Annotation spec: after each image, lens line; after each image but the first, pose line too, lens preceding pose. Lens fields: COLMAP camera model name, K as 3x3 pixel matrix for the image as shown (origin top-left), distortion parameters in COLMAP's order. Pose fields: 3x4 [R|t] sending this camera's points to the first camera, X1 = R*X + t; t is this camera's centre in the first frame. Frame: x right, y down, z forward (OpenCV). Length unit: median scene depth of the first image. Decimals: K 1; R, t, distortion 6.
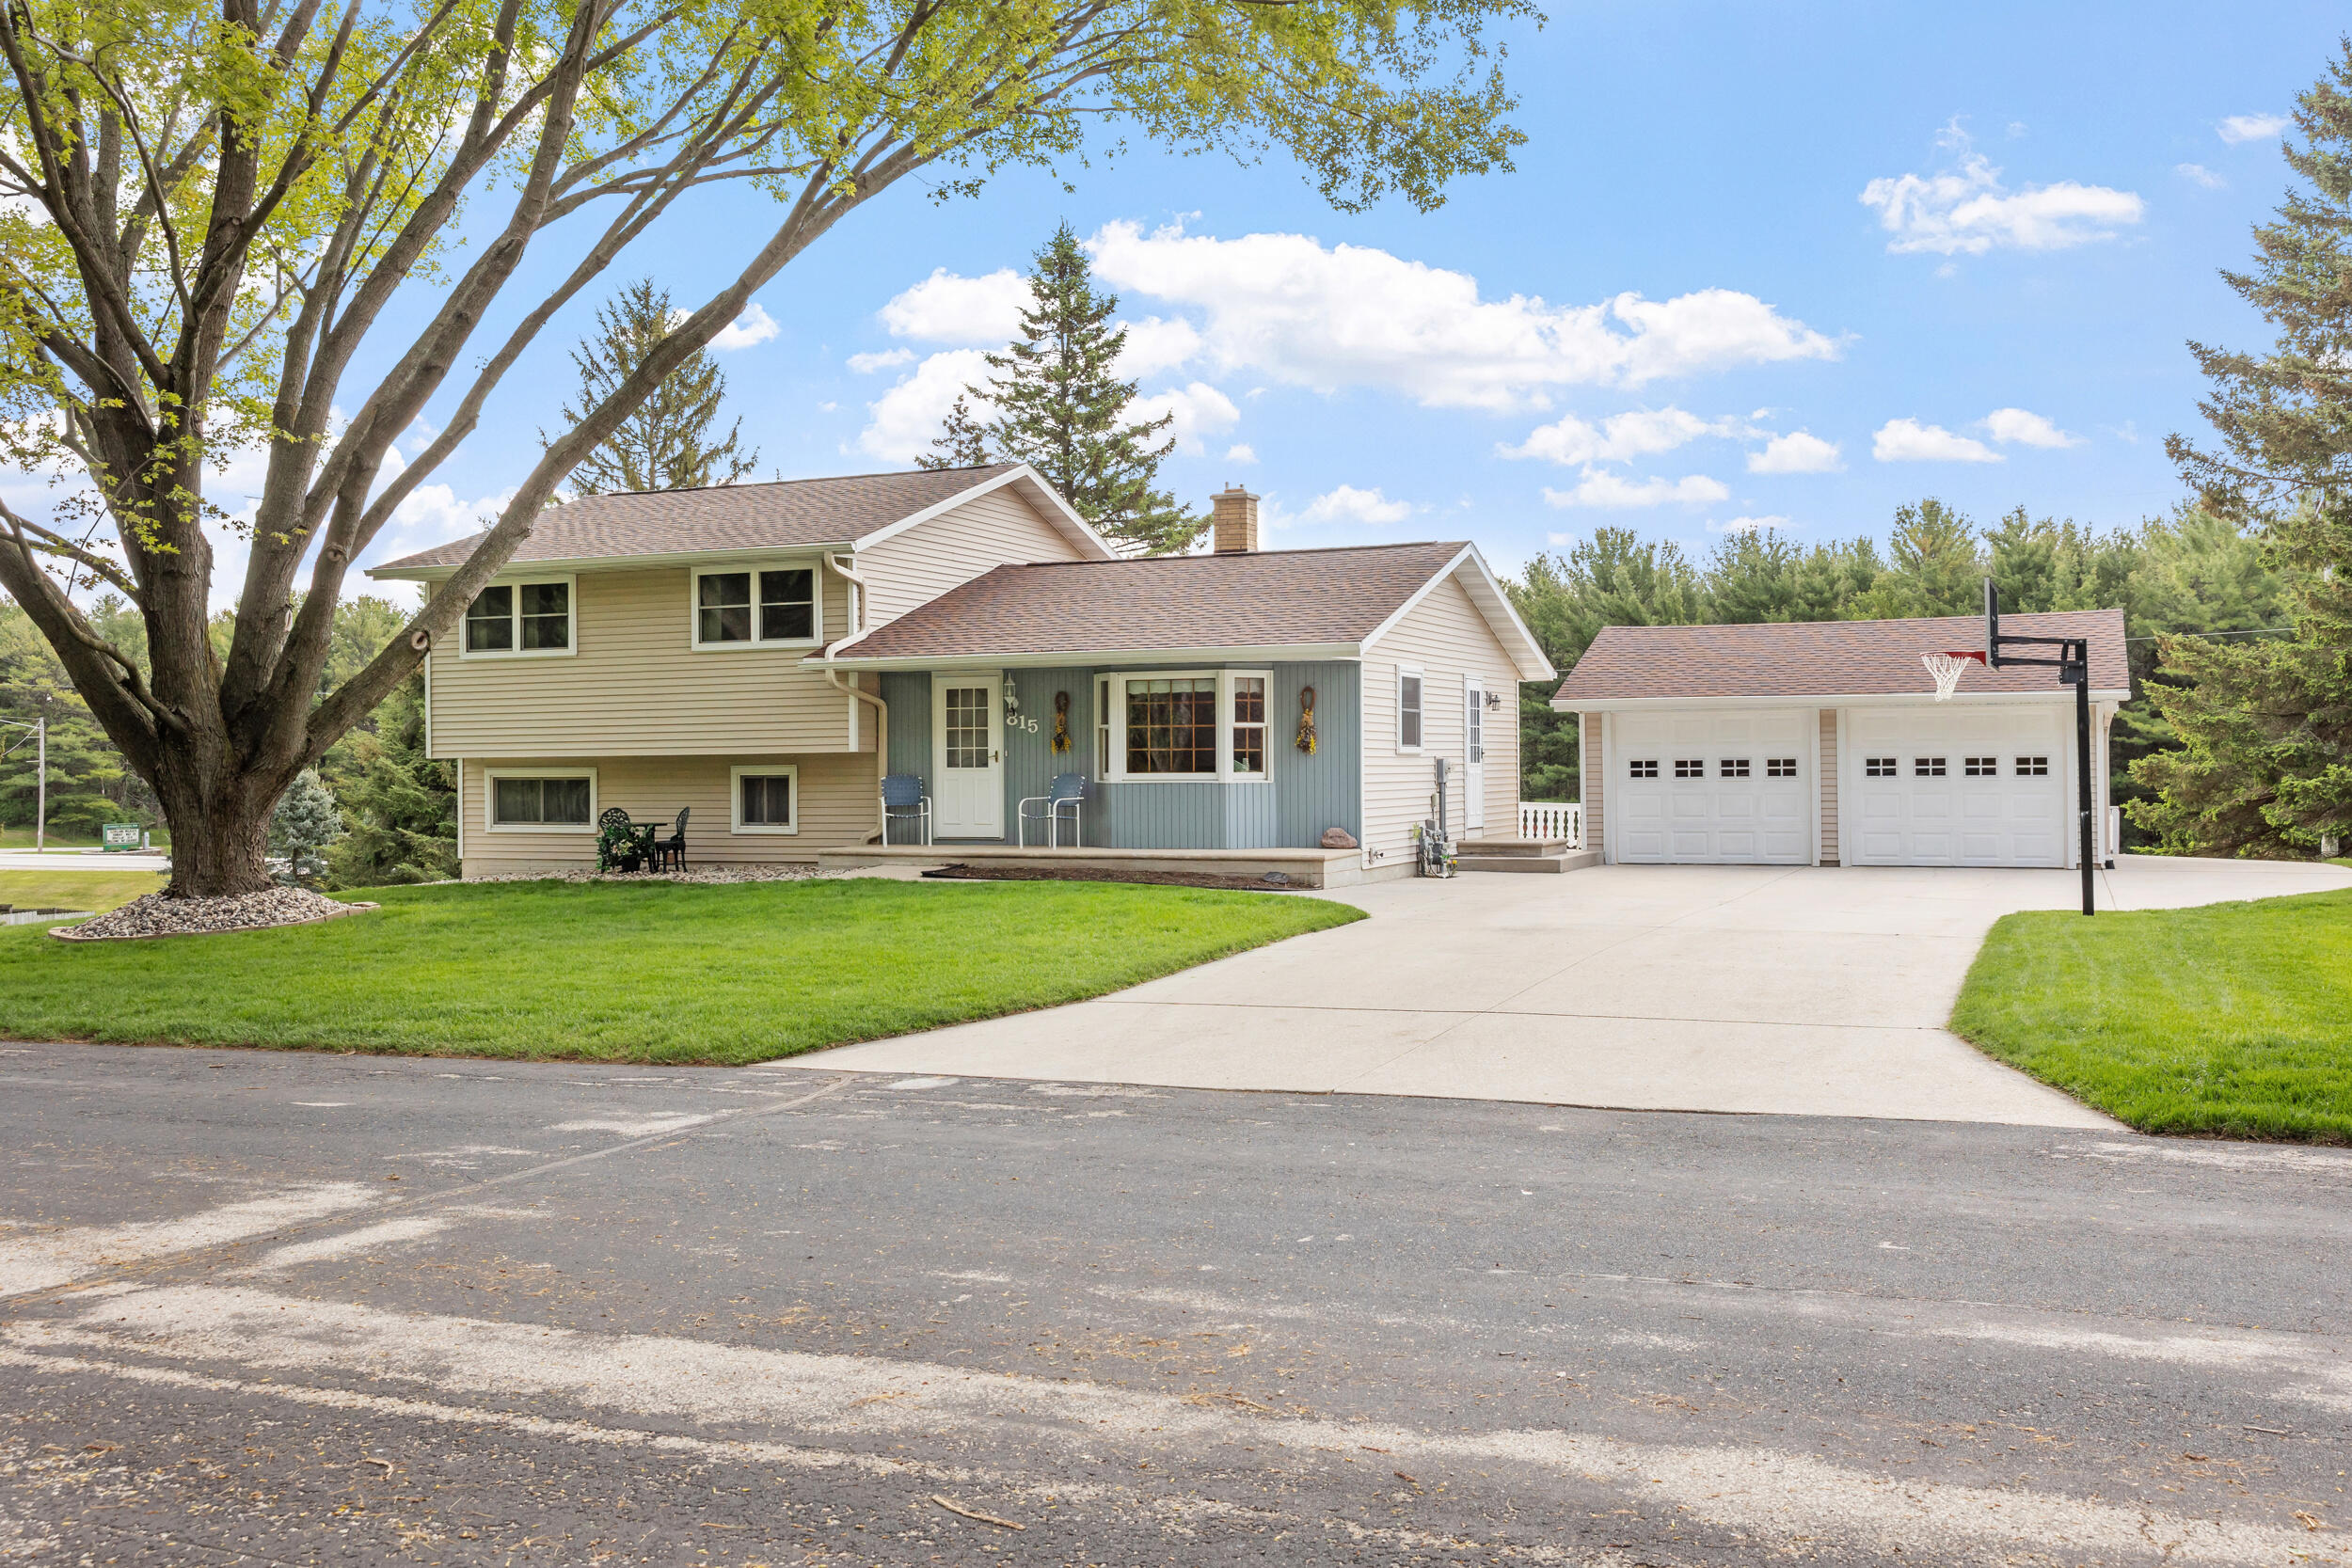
lens RADIAL K [[2165.7, 0, 1176.0], [0, 2165.7, 778.9], [0, 0, 1]] dist [-0.001329, 0.000000]
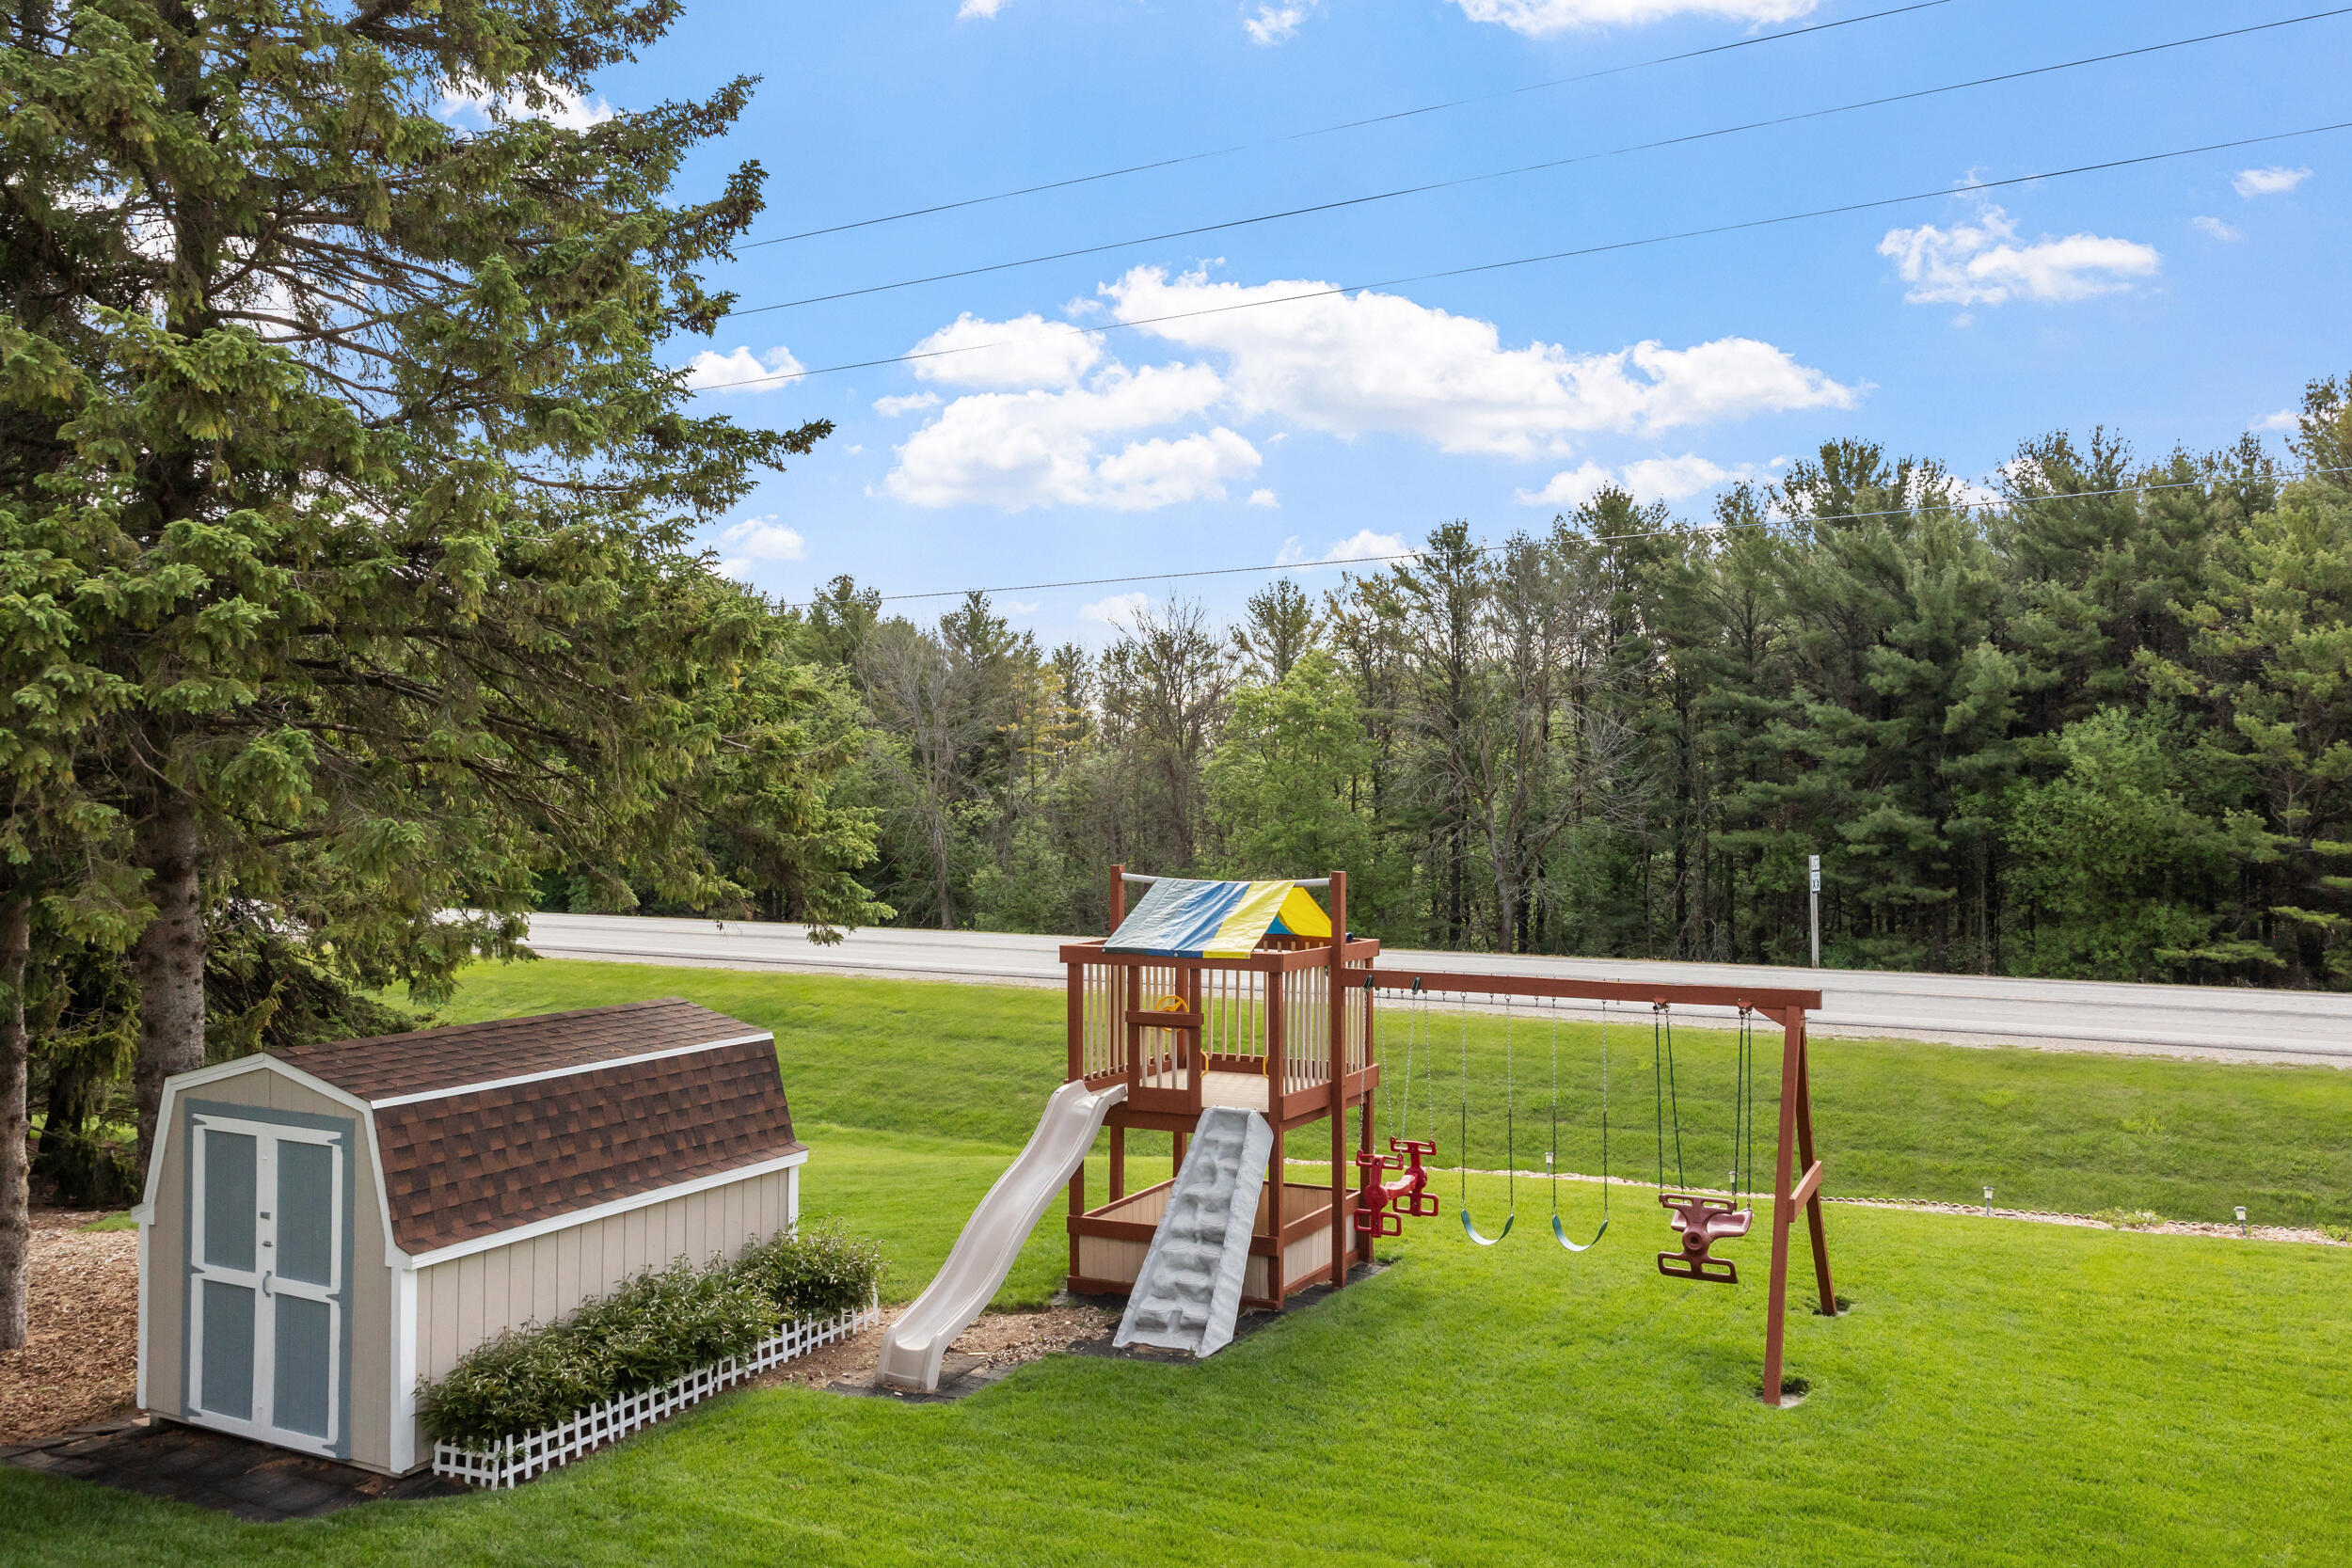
lens RADIAL K [[1863.8, 0, 1182.4], [0, 1863.8, 785.4], [0, 0, 1]] dist [0.004919, -0.019436]
pose [[0.999972, 0.005924, -0.004512, -0.002733], [-0.006023, 0.999734, -0.022257, 0.003093], [0.004379, 0.022284, 0.999742, 0.135736]]
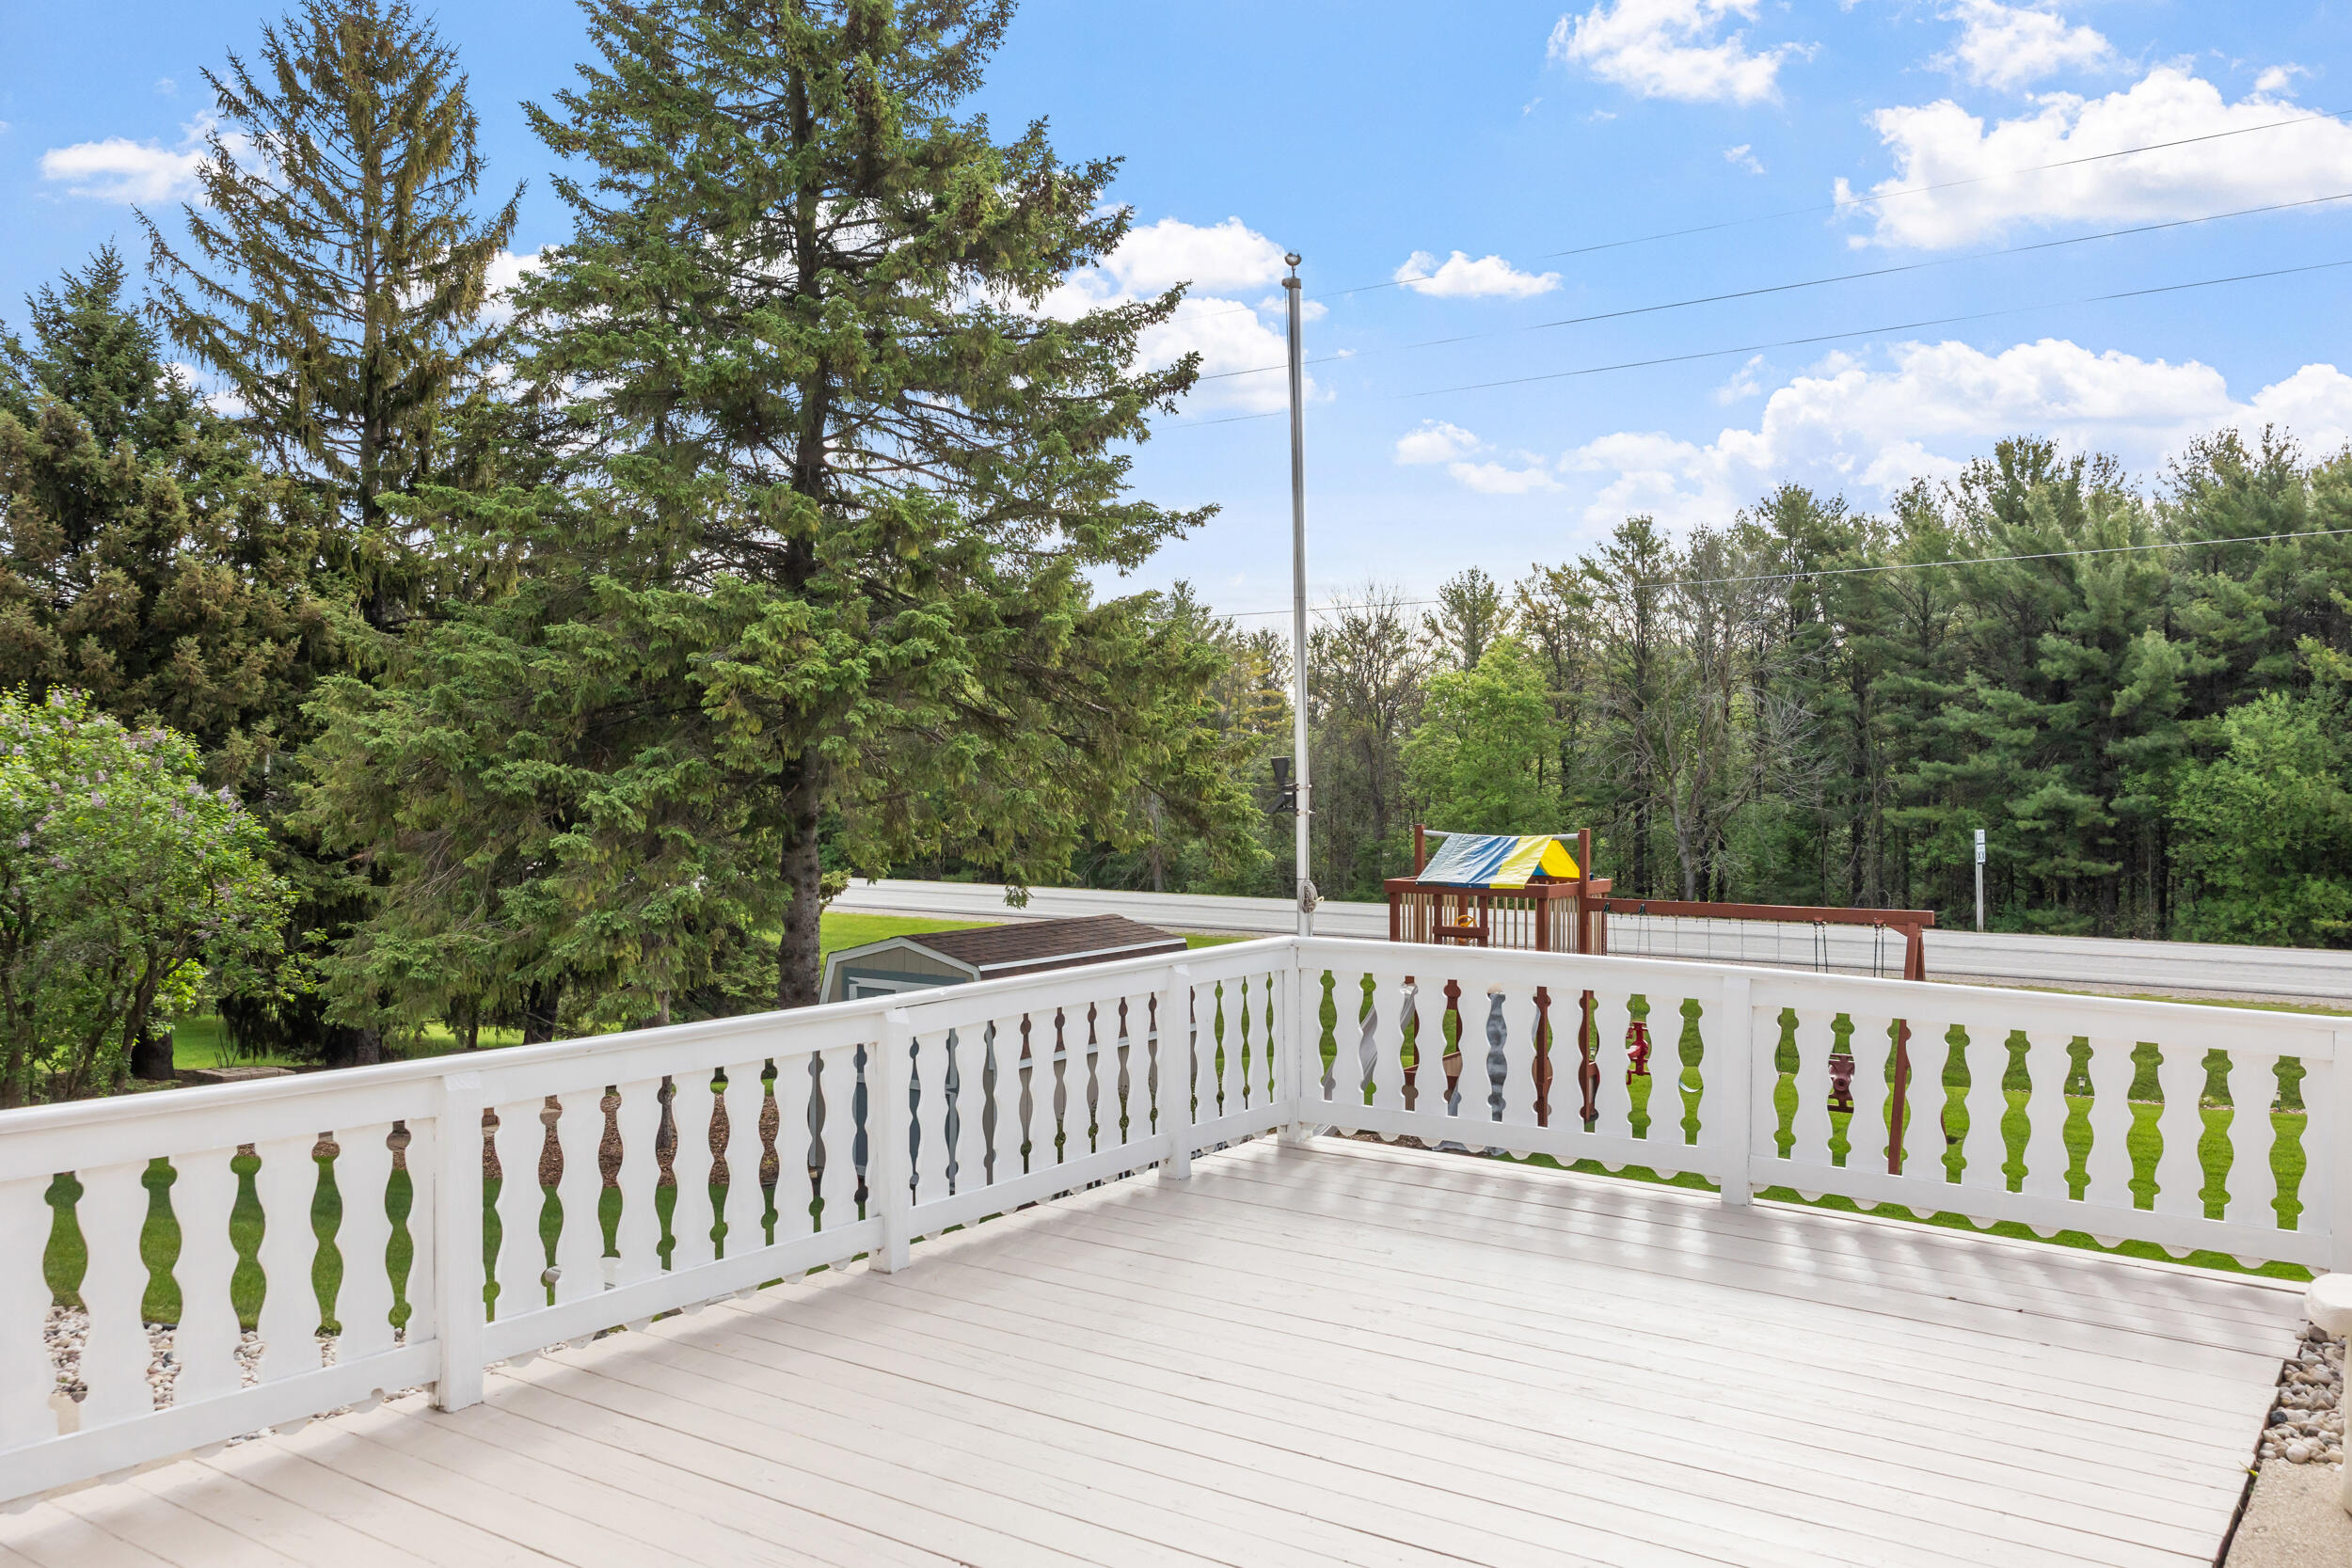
lens RADIAL K [[1863.8, 0, 1166.9], [0, 1863.8, 785.2], [0, 0, 1]] dist [0.004919, -0.019436]
pose [[0.994807, 0.010031, -0.101281, -0.007063], [-0.010947, 0.999904, -0.008486, 0.003353], [0.101187, 0.009551, 0.994822, 0.115715]]
